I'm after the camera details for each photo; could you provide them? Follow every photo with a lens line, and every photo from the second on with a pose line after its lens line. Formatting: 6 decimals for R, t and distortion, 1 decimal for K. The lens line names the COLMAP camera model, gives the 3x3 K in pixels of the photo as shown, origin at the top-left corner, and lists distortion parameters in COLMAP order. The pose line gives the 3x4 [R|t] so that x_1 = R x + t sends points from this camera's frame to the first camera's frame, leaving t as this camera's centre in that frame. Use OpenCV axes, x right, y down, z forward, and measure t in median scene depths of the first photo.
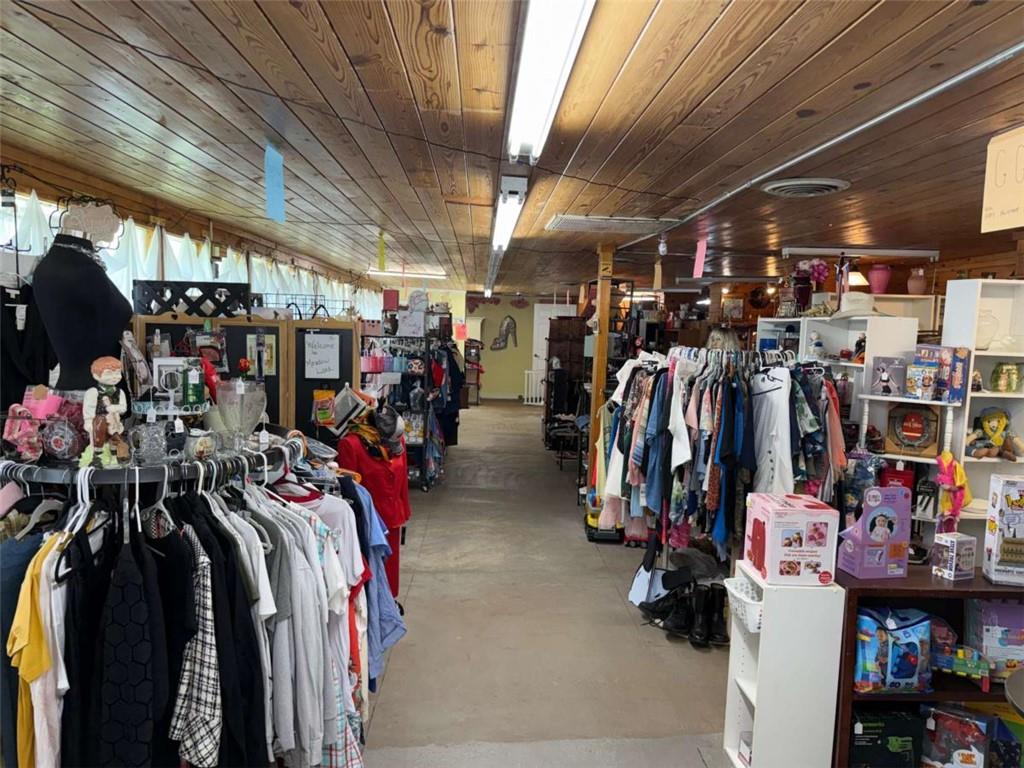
lens RADIAL K [[724.9, 0, 511.1], [0, 724.9, 388.1], [0, 0, 1]] dist [0.000123, -0.002495]
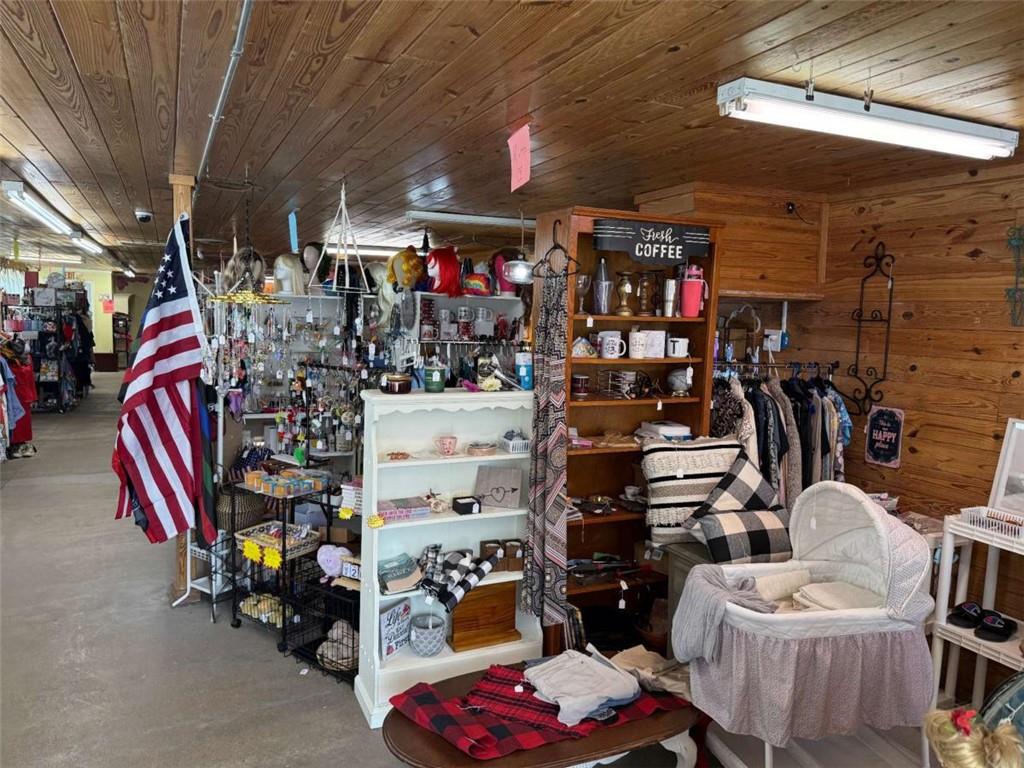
lens RADIAL K [[724.9, 0, 510.8], [0, 724.9, 382.4], [0, 0, 1]] dist [0.000123, -0.002495]
pose [[0.921691, -0.033833, 0.386446, 0.148547], [0.026306, 0.999347, 0.024751, 0.066961], [-0.387031, -0.012647, 0.921980, -0.666000]]
